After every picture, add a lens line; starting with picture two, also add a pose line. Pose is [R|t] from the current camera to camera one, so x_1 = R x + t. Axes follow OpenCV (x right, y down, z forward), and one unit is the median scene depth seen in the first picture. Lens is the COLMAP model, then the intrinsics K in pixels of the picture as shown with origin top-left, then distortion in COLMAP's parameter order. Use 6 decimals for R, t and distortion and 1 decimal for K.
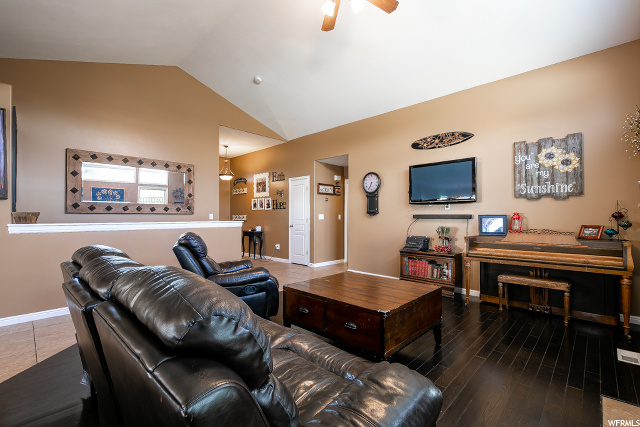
lens RADIAL K [[285.2, 0, 323.1], [0, 285.2, 215.7], [0, 0, 1]] dist [0.001427, 0.000335]
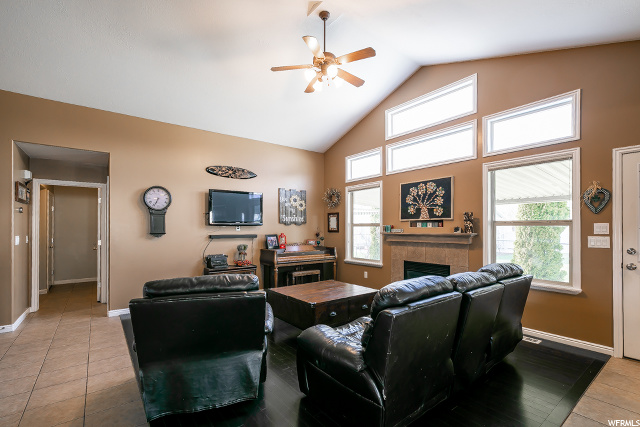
lens RADIAL K [[294.4, 0, 328.6], [0, 294.4, 227.0], [0, 0, 1]] dist [0.001977, 0.000151]
pose [[0.135502, -0.000126, 0.990777, -0.808570], [-0.004616, 0.999989, 0.000758, -0.041665], [-0.990766, -0.004677, 0.135500, 0.472545]]
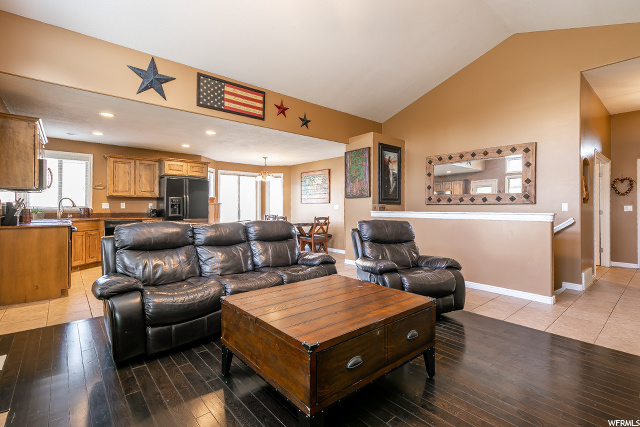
lens RADIAL K [[301.8, 0, 329.6], [0, 301.8, 201.4], [0, 0, 1]] dist [0.001590, 0.000027]
pose [[-0.072351, -0.022881, -0.997117, 0.559785], [0.003832, 0.999723, -0.023218, 0.006837], [0.997372, -0.005501, -0.072243, 0.636836]]
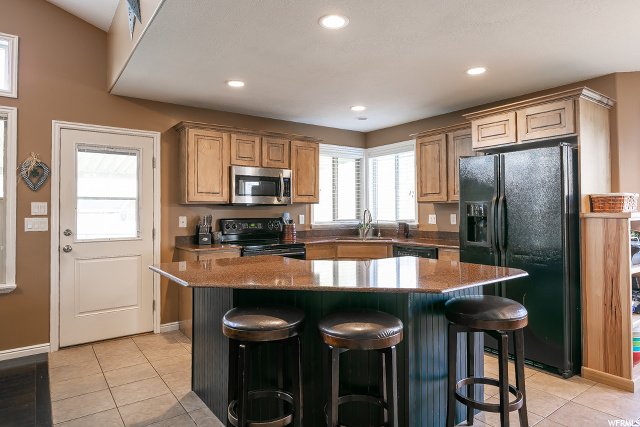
lens RADIAL K [[389.9, 0, 317.7], [0, 389.9, 202.6], [0, 0, 1]] dist [-0.002786, -0.000751]
pose [[-0.985399, 0.007736, 0.170087, -0.719674], [0.002780, 0.999565, -0.029360, -0.026822], [-0.170240, -0.028459, -0.984992, 0.623125]]
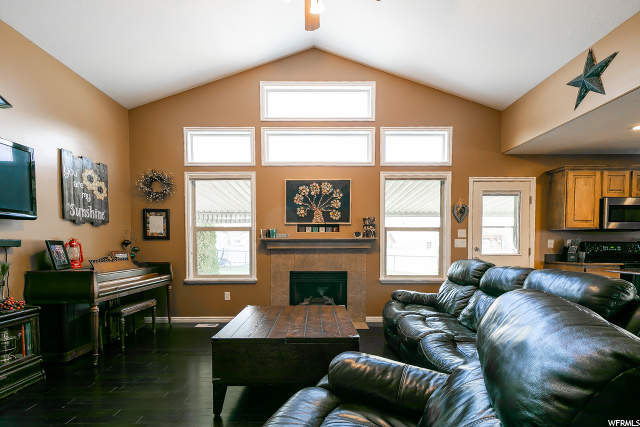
lens RADIAL K [[298.9, 0, 319.1], [0, 298.9, 255.1], [0, 0, 1]] dist [0.002790, 0.000374]
pose [[-0.696830, -0.028483, 0.716670, -0.382069], [-0.006736, 0.999427, 0.033170, 0.003880], [-0.717204, 0.018286, -0.696623, 0.980856]]
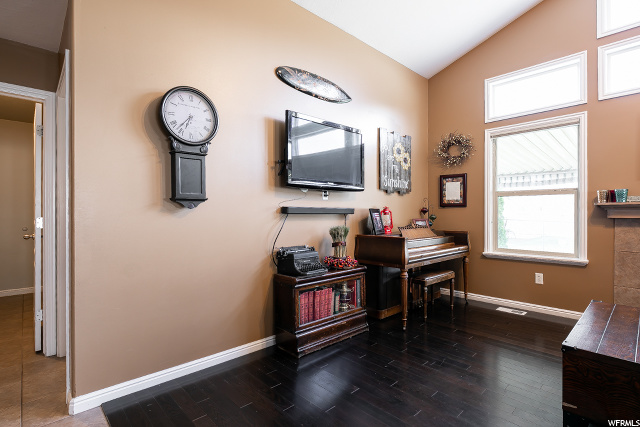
lens RADIAL K [[315.6, 0, 330.7], [0, 315.6, 214.4], [0, 0, 1]] dist [-0.003549, -0.000735]
pose [[0.037135, -0.009053, 0.999269, -0.288255], [-0.006146, 0.999938, 0.009287, 0.005339], [-0.999291, -0.006487, 0.037077, 1.020885]]
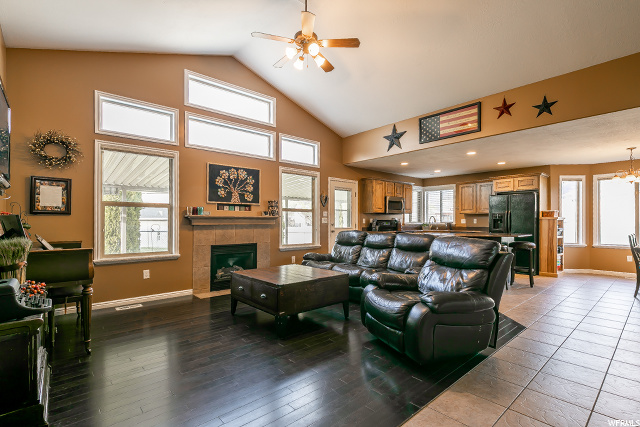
lens RADIAL K [[299.8, 0, 320.1], [0, 299.8, 222.2], [0, 0, 1]] dist [-0.000417, -0.000163]
pose [[-0.996883, -0.003964, 0.078792, -0.075802], [-0.004448, 0.999972, -0.005961, 0.011485], [-0.078766, -0.006293, -0.996873, 1.450779]]
